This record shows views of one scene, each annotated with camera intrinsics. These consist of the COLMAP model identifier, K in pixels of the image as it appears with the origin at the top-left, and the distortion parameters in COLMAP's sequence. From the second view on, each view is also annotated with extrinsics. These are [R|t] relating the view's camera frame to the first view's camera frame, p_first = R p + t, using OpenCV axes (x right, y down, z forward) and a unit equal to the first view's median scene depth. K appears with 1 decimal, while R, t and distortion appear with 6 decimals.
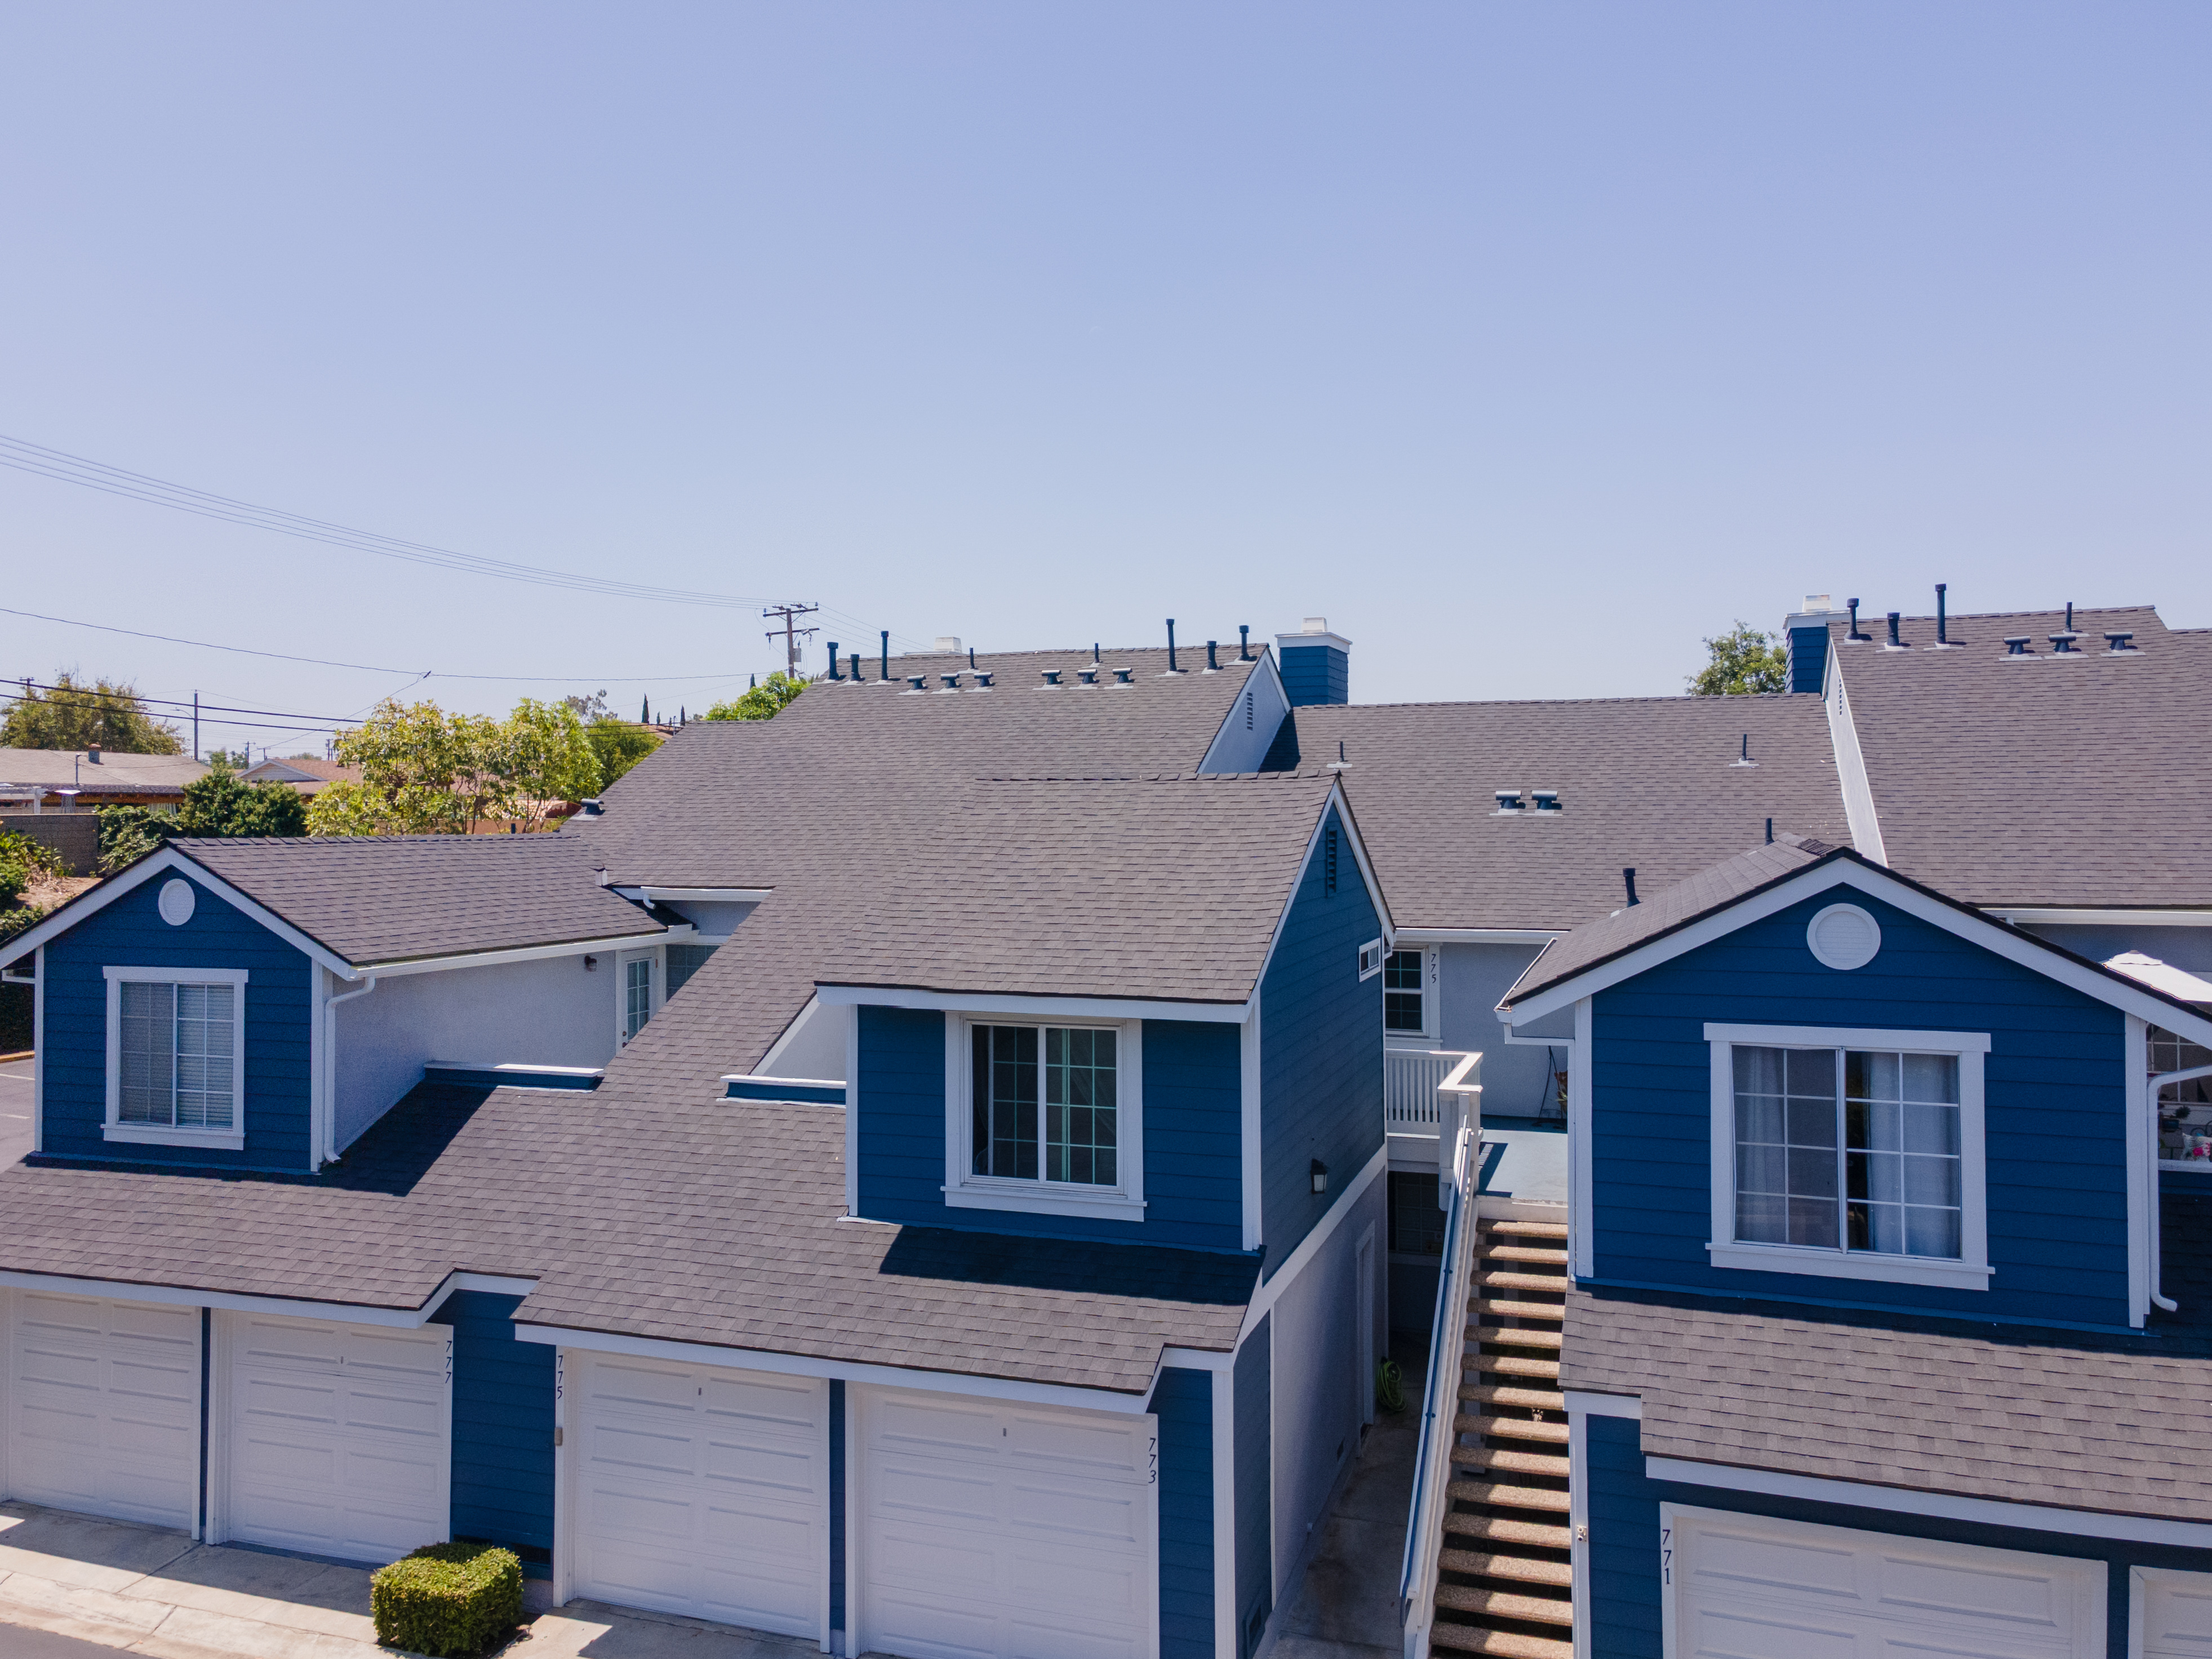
lens RADIAL K [[1657.4, 0, 1107.4], [0, 1657.4, 823.5], [0, 0, 1]] dist [0.001892, 0.048836]
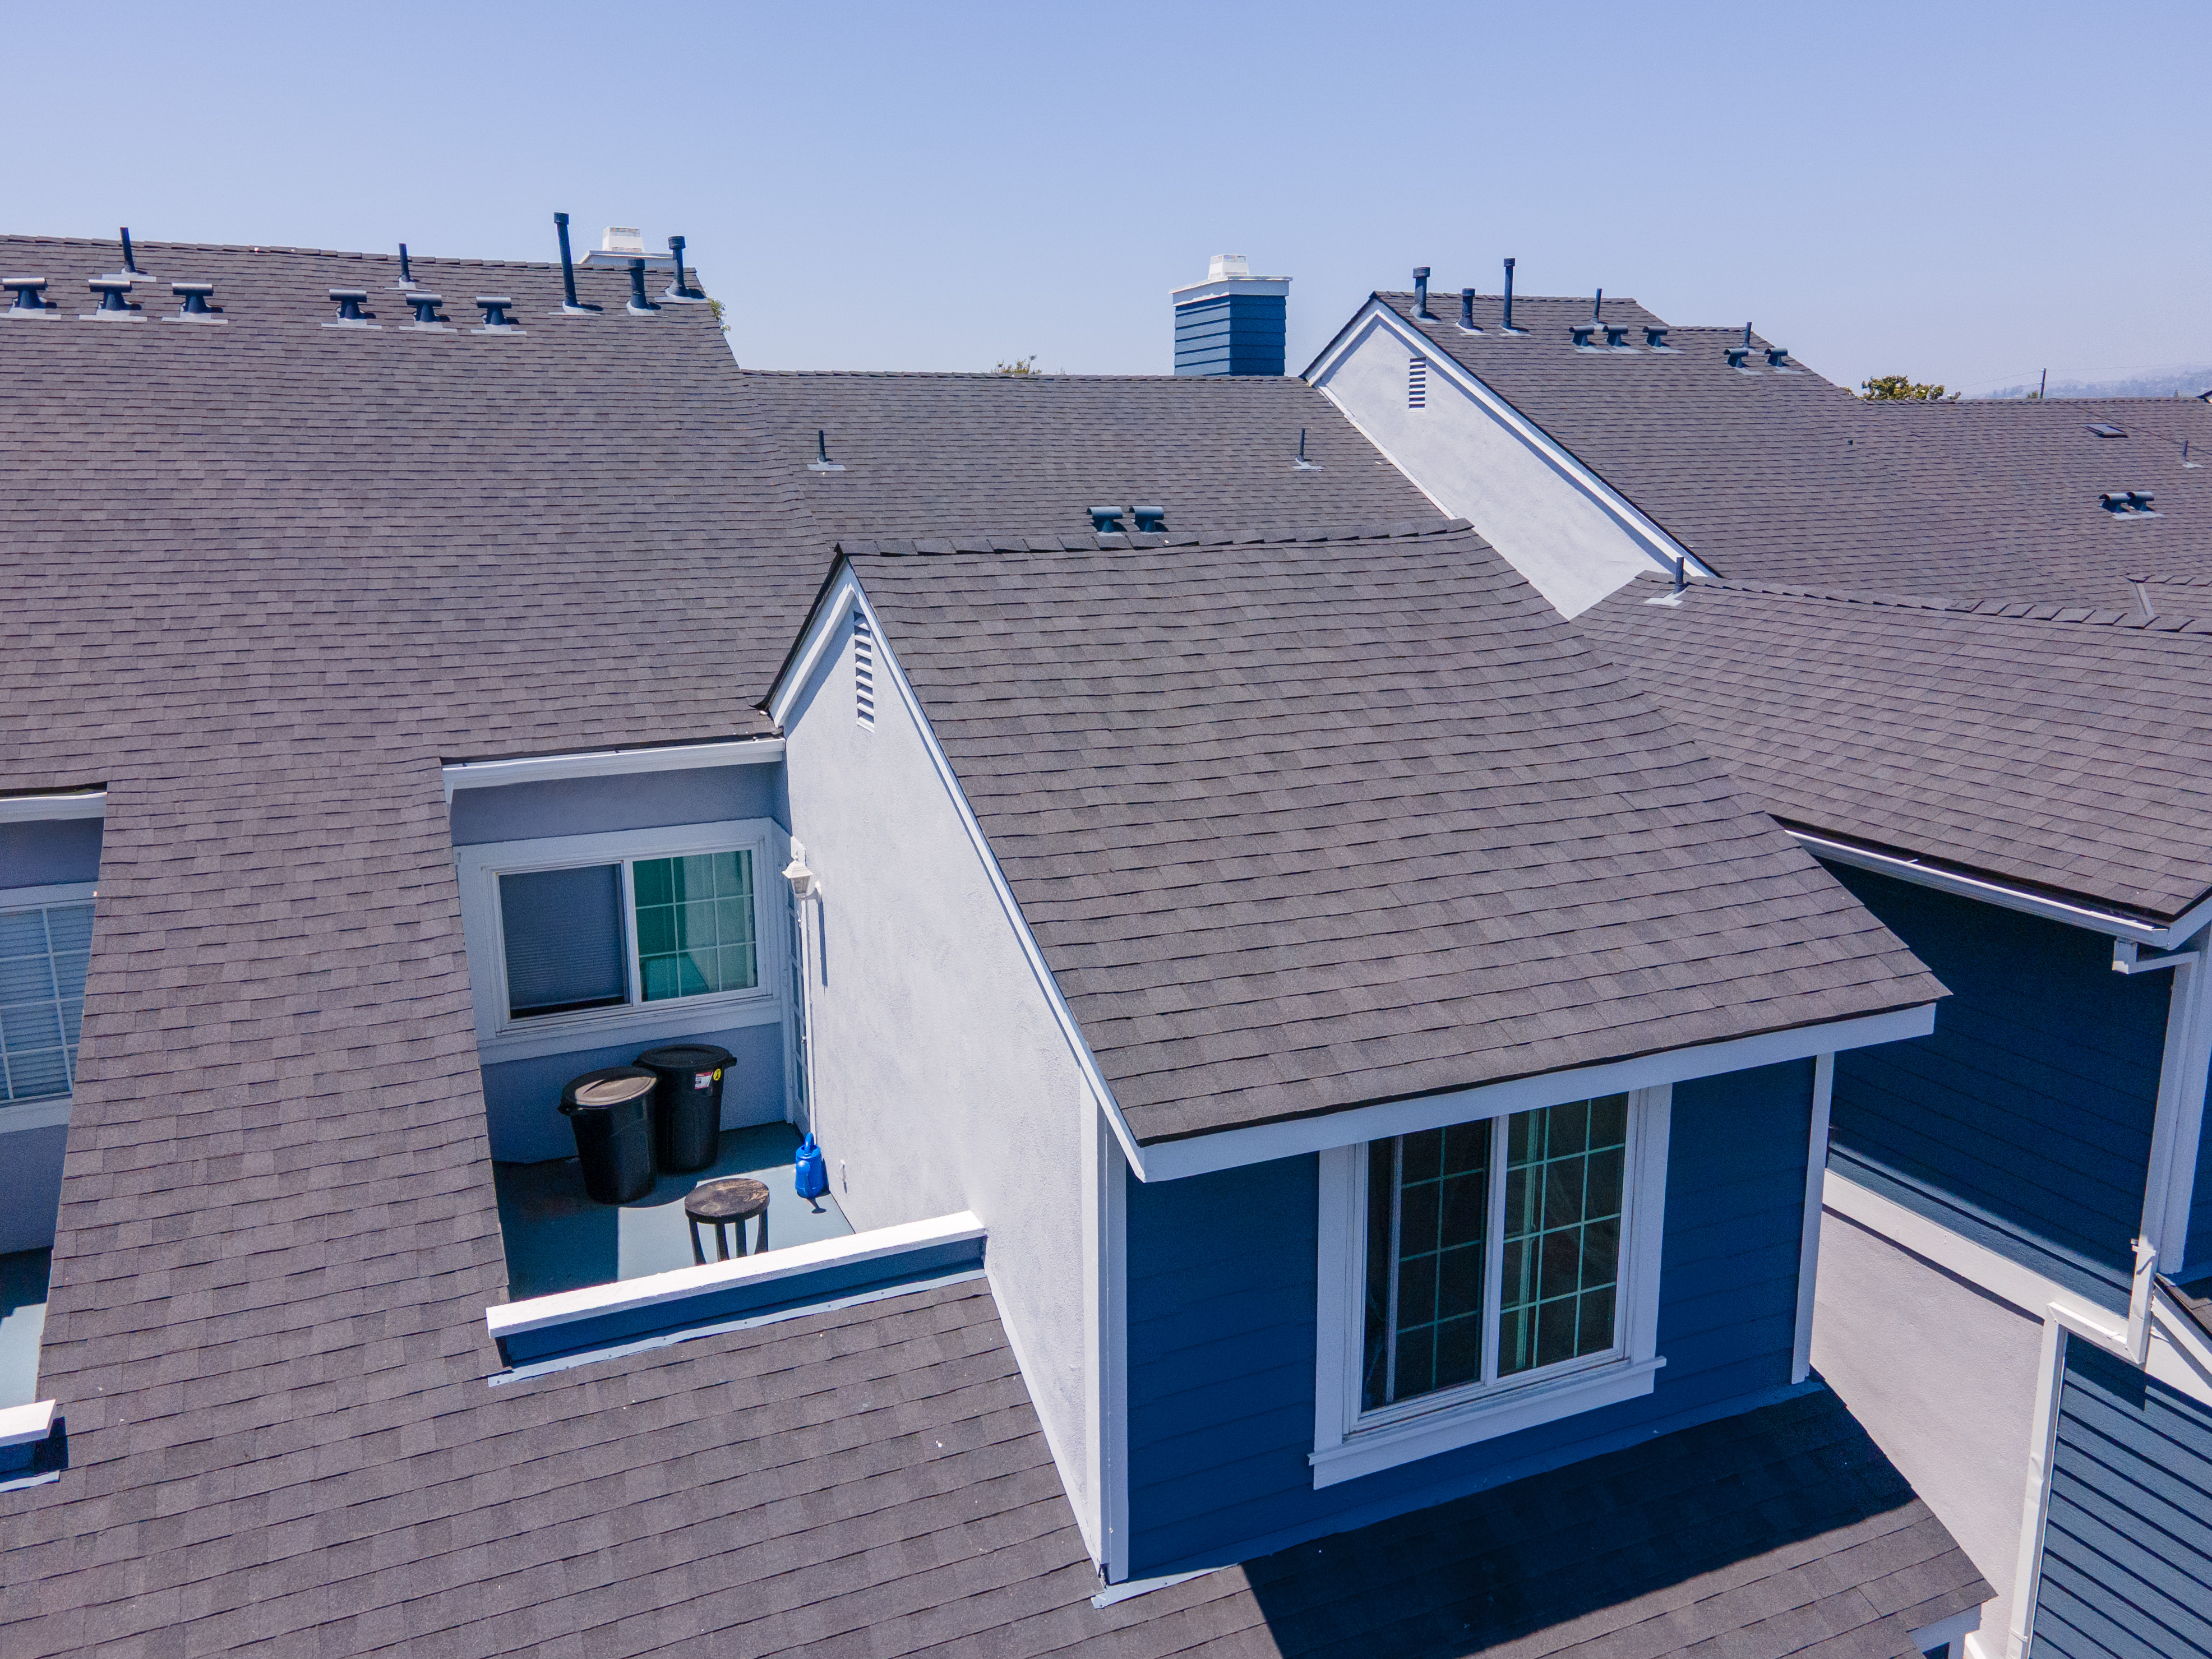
lens RADIAL K [[1657.5, 0, 1105.2], [0, 1657.5, 838.0], [0, 0, 1]] dist [0.001892, 0.048836]
pose [[0.736732, -0.154730, 0.658244, -0.376401], [0.008532, 0.975517, 0.219760, -0.053736], [-0.676131, -0.156288, 0.720014, 0.630547]]
